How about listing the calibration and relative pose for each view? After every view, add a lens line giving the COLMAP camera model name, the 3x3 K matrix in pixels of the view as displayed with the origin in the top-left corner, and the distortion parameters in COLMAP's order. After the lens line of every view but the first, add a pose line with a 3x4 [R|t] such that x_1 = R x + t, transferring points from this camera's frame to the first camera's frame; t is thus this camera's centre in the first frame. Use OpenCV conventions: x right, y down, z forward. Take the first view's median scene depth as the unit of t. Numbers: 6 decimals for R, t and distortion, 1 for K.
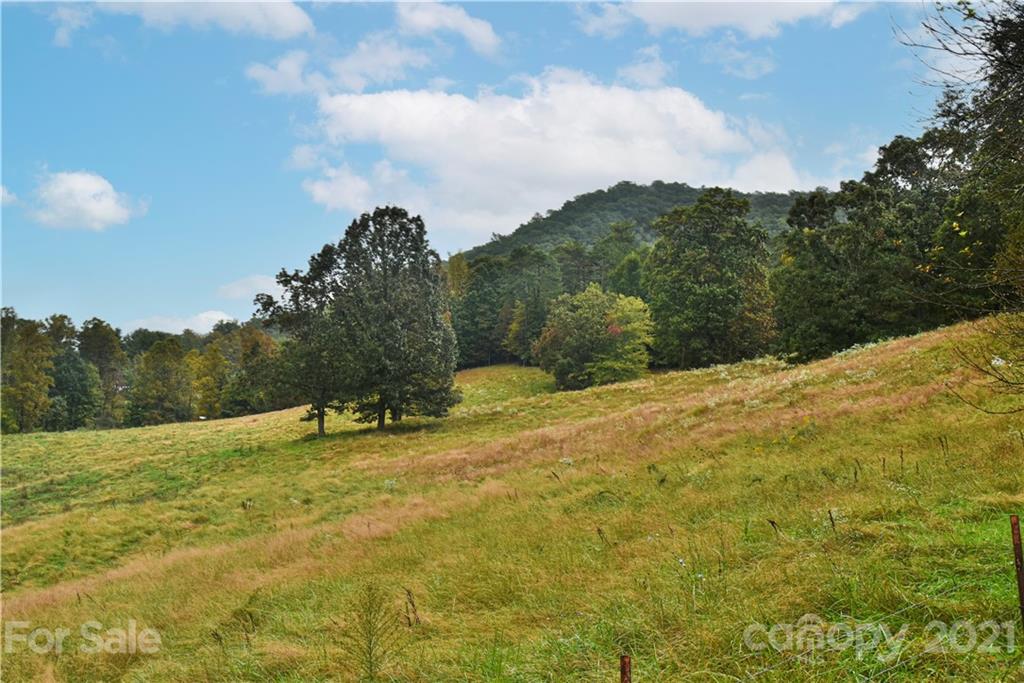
lens RADIAL K [[929.9, 0, 512.0], [0, 929.9, 341.5], [0, 0, 1]] dist [0.000201, 0.000189]
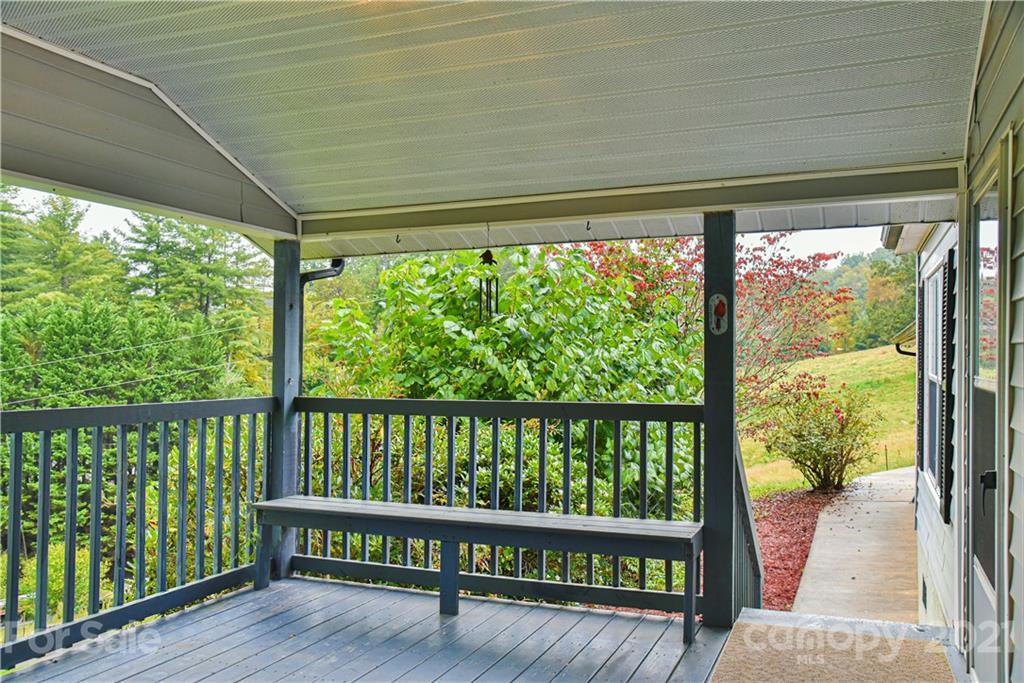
lens RADIAL K [[860.9, 0, 512.0], [0, 860.9, 341.5], [0, 0, 1]] dist [0.000812, 0.000908]
pose [[0.773398, -0.062429, -0.630839, 0.054848], [0.113234, 0.992739, 0.040580, -0.029841], [0.623726, -0.102817, 0.774852, -0.161038]]
